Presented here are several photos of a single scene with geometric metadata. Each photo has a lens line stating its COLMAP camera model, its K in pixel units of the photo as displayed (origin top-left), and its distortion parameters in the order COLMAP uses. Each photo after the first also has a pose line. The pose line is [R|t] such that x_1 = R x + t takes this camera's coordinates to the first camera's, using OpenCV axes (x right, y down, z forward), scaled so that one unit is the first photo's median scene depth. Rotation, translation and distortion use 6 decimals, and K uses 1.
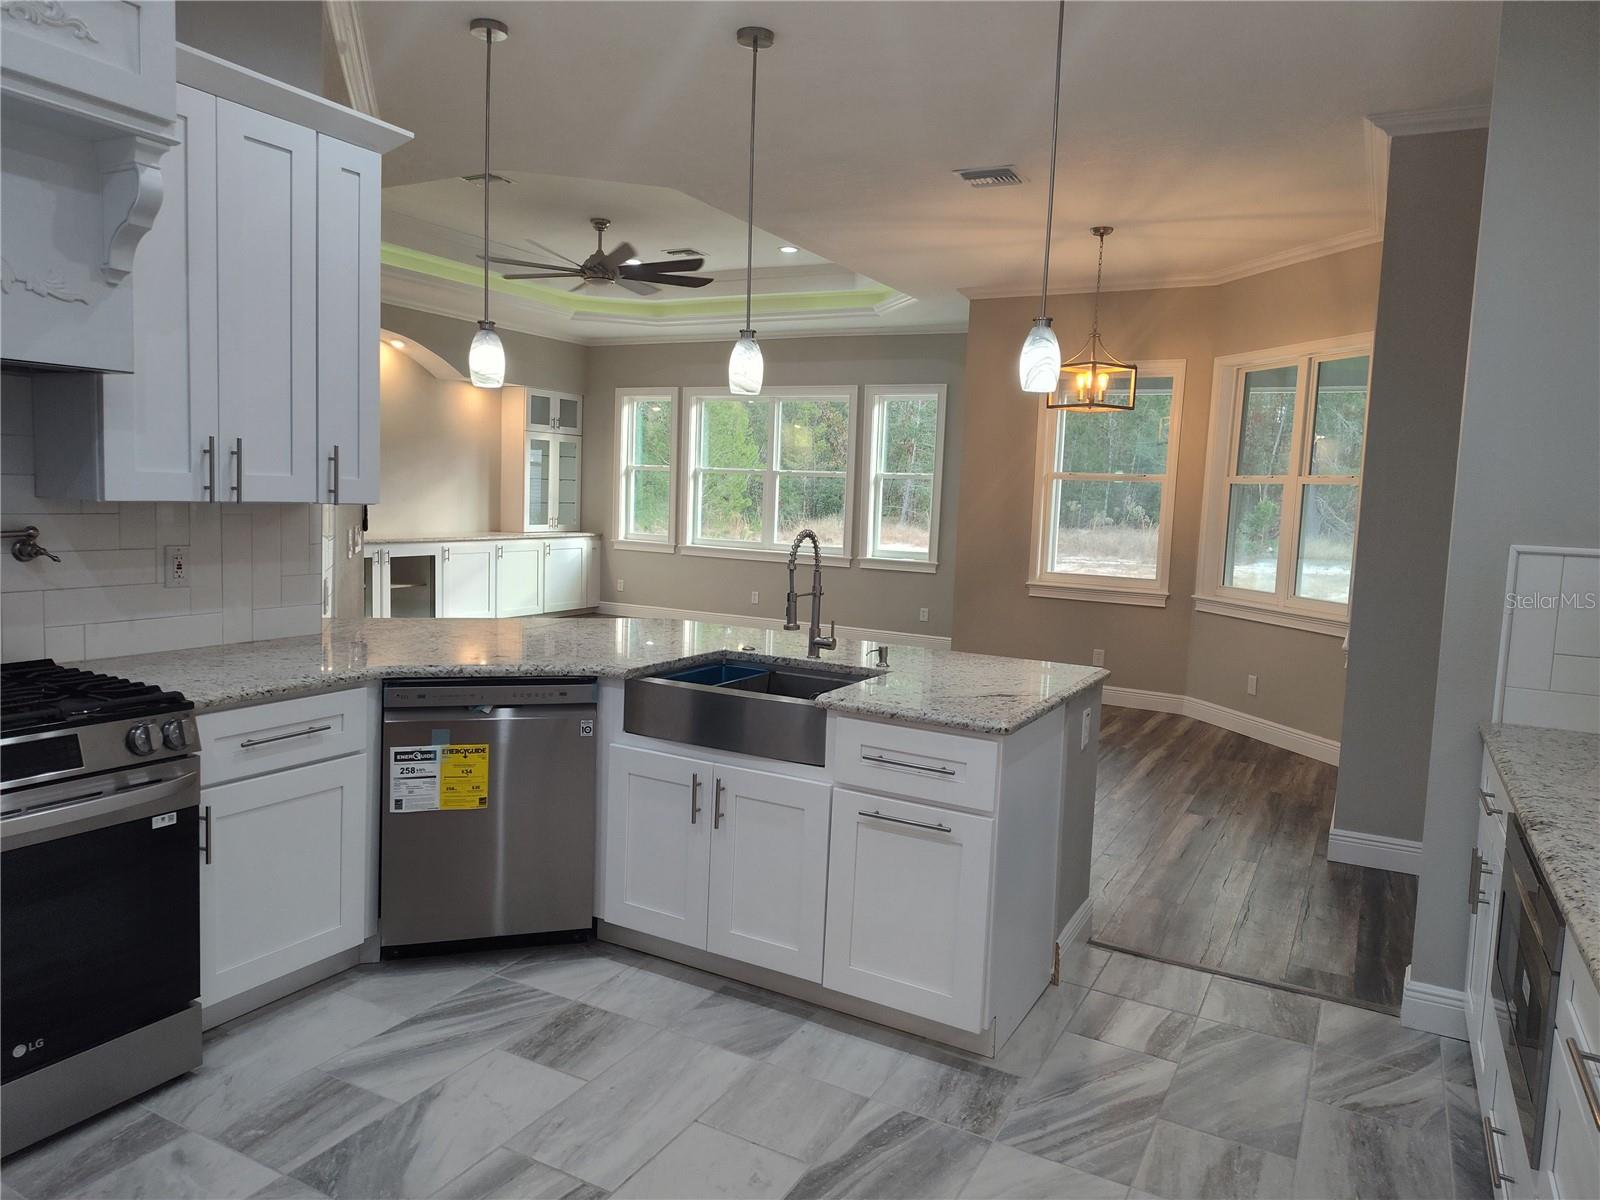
lens RADIAL K [[1076.0, 0, 787.7], [0, 1076.0, 595.8], [0, 0, 1]] dist [0.061430, -0.081993]
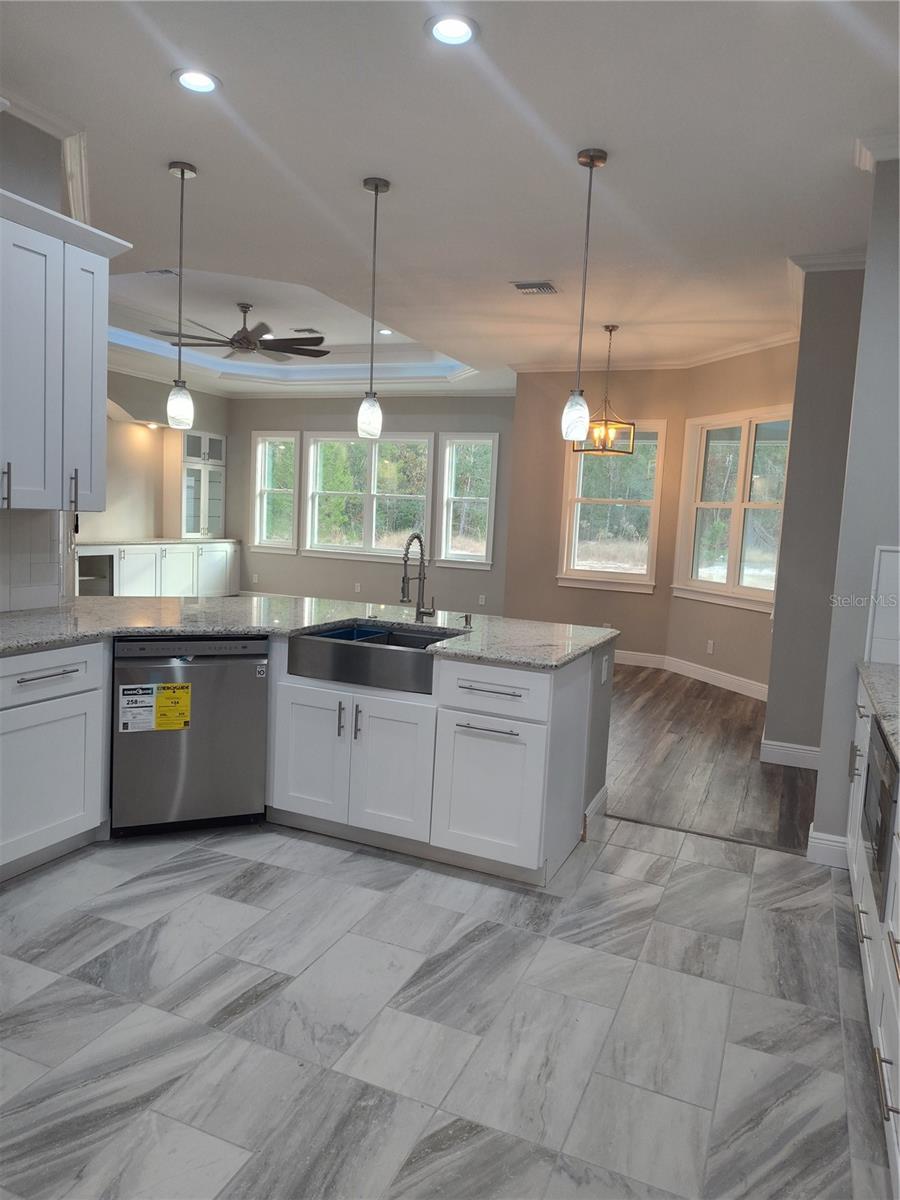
lens RADIAL K [[807.0, 0, 454.1], [0, 807.0, 598.1], [0, 0, 1]] dist [0.061430, -0.081993]
pose [[0.994988, 0.000535, 0.099993, -0.037391], [-0.001477, 0.999955, 0.009349, 0.014832], [-0.099983, -0.009450, 0.994944, -0.075076]]
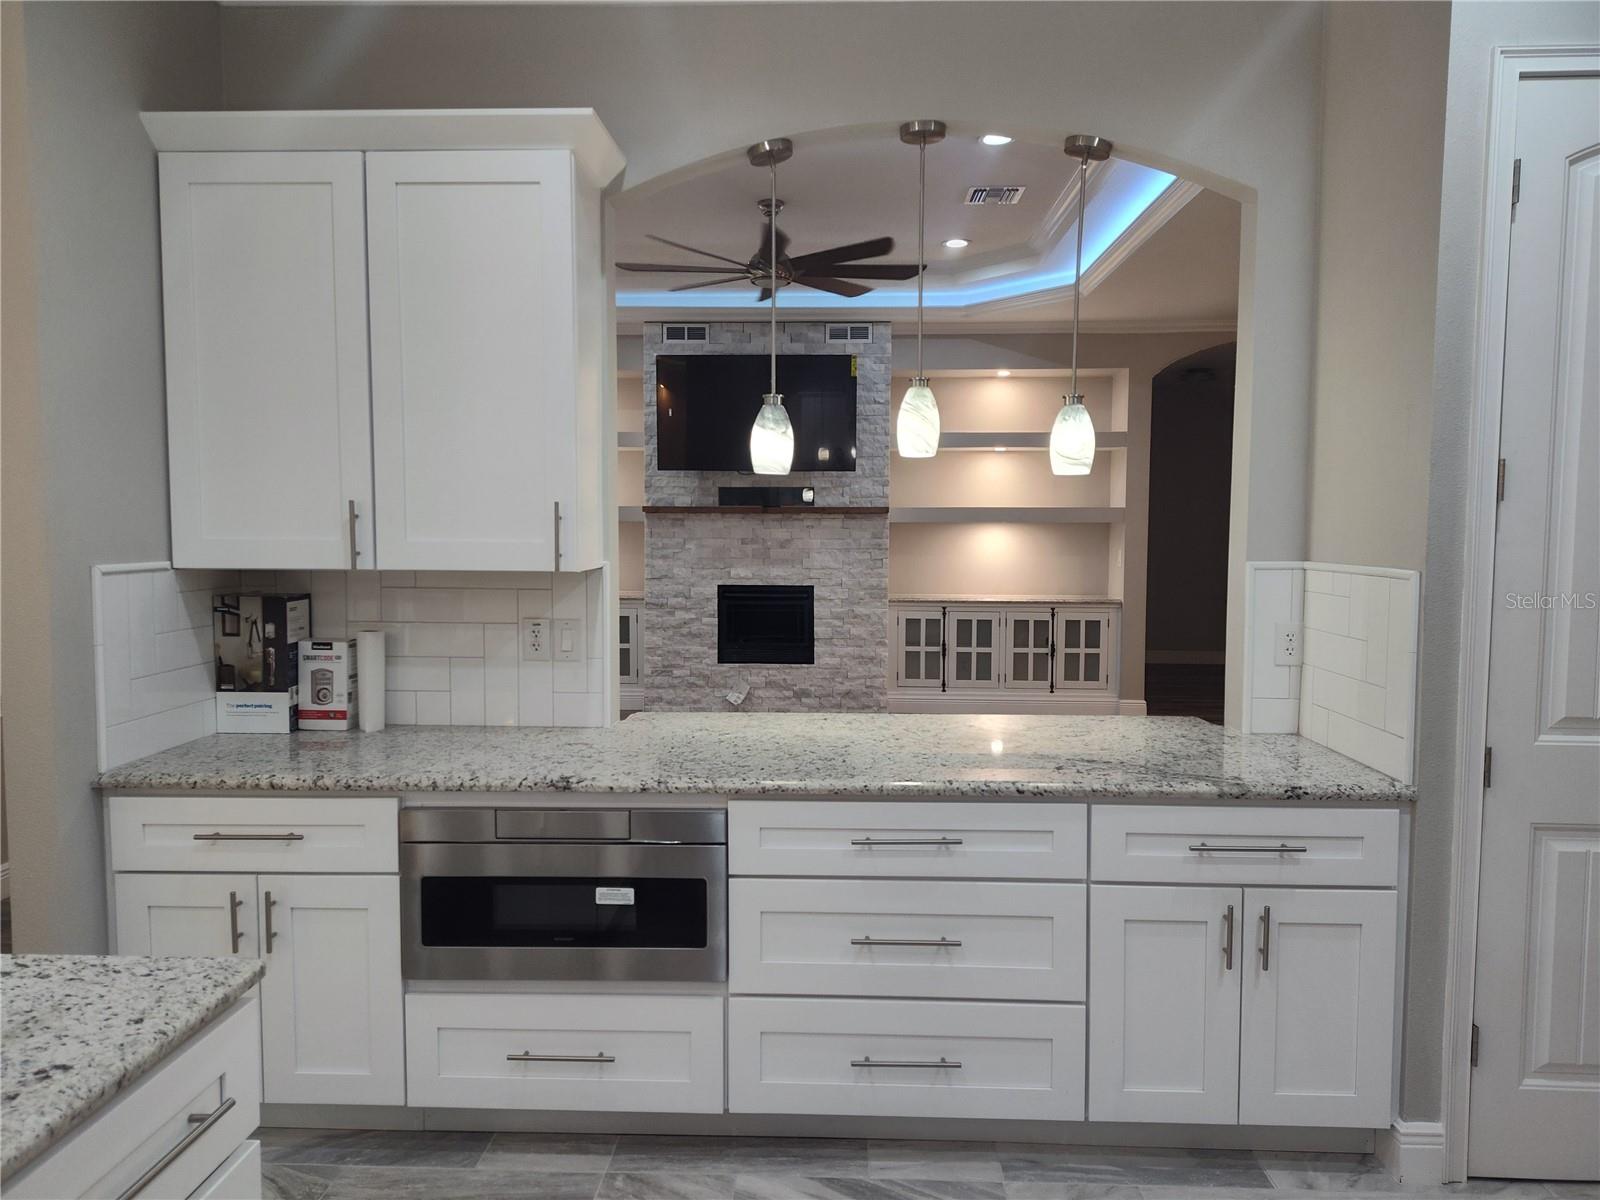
lens RADIAL K [[1082.2, 0, 792.4], [0, 1082.2, 592.5], [0, 0, 1]] dist [0.051244, -0.056743]
pose [[-0.447279, -0.099793, 0.888810, -0.291664], [0.065602, 0.987419, 0.143877, -0.093104], [-0.891985, 0.122661, -0.435105, 0.730607]]
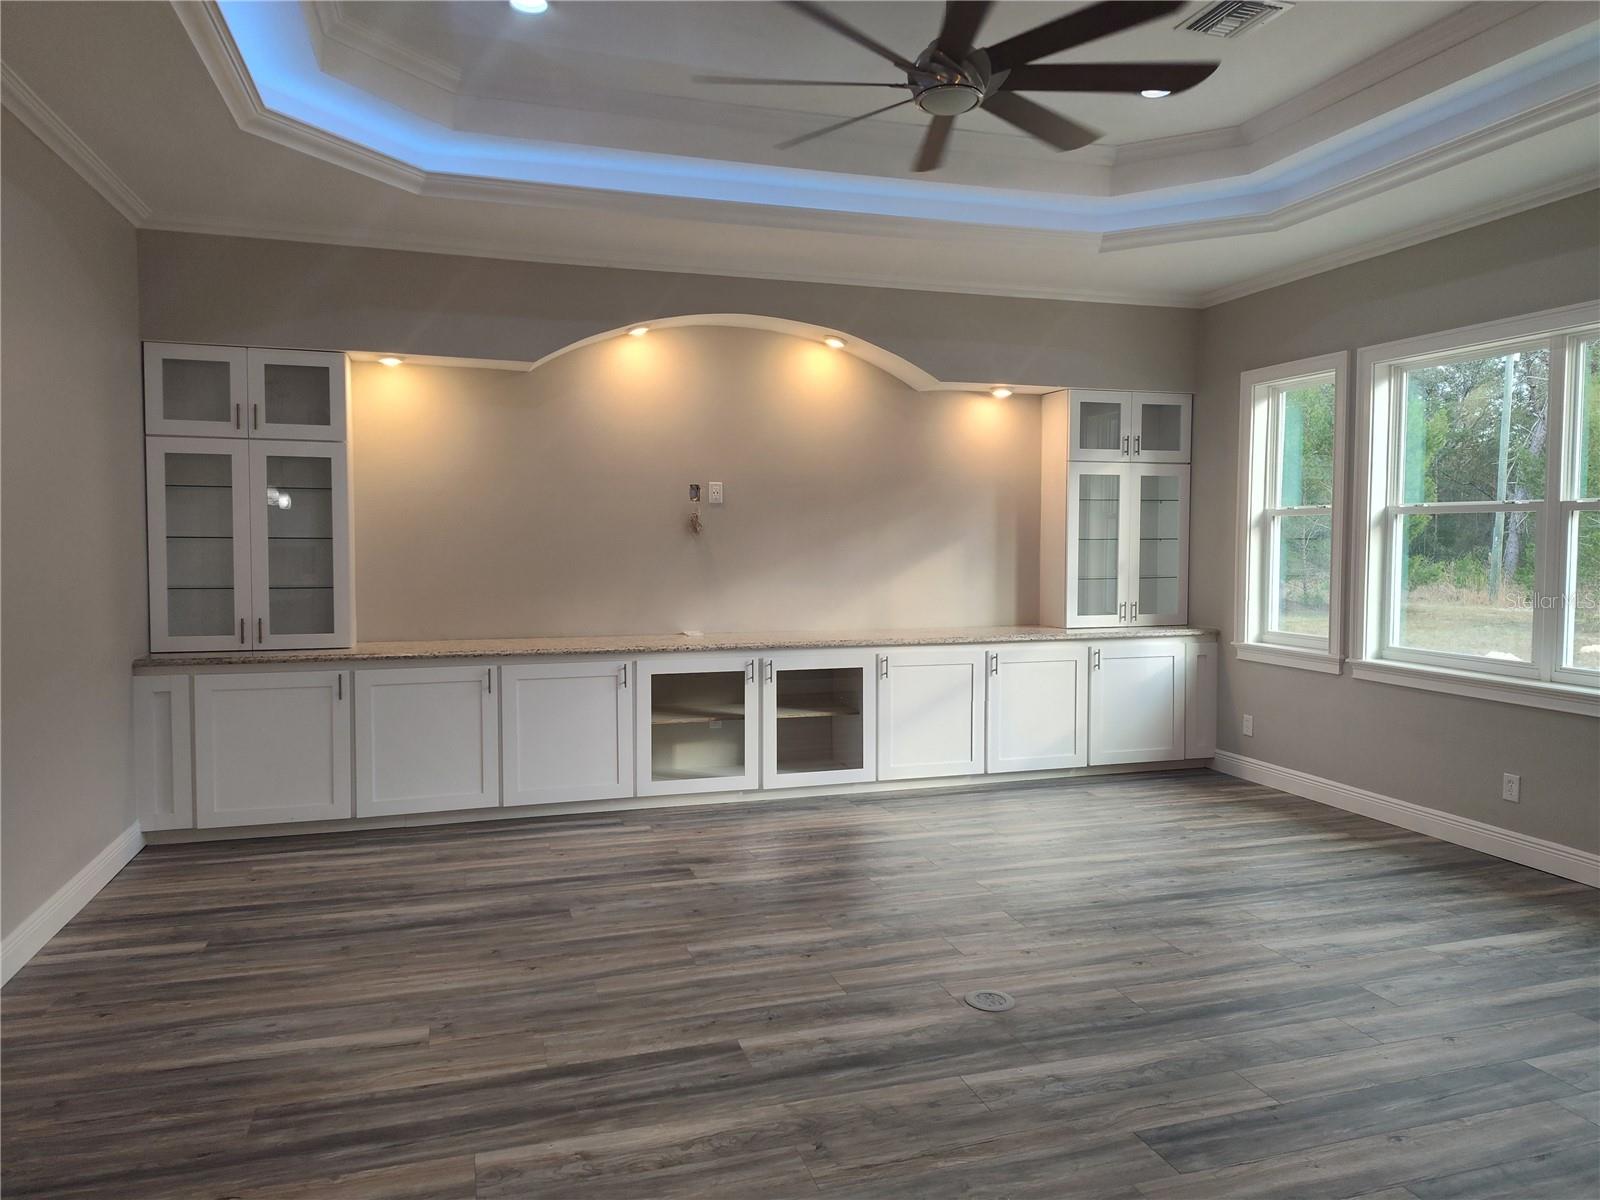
lens RADIAL K [[1076.0, 0, 787.7], [0, 1076.0, 595.8], [0, 0, 1]] dist [0.061430, -0.081993]
pose [[0.720028, 0.002535, -0.693940, 0.209036], [-0.043235, 0.998215, -0.041213, -0.146685], [0.692597, 0.059677, 0.718852, 1.481685]]
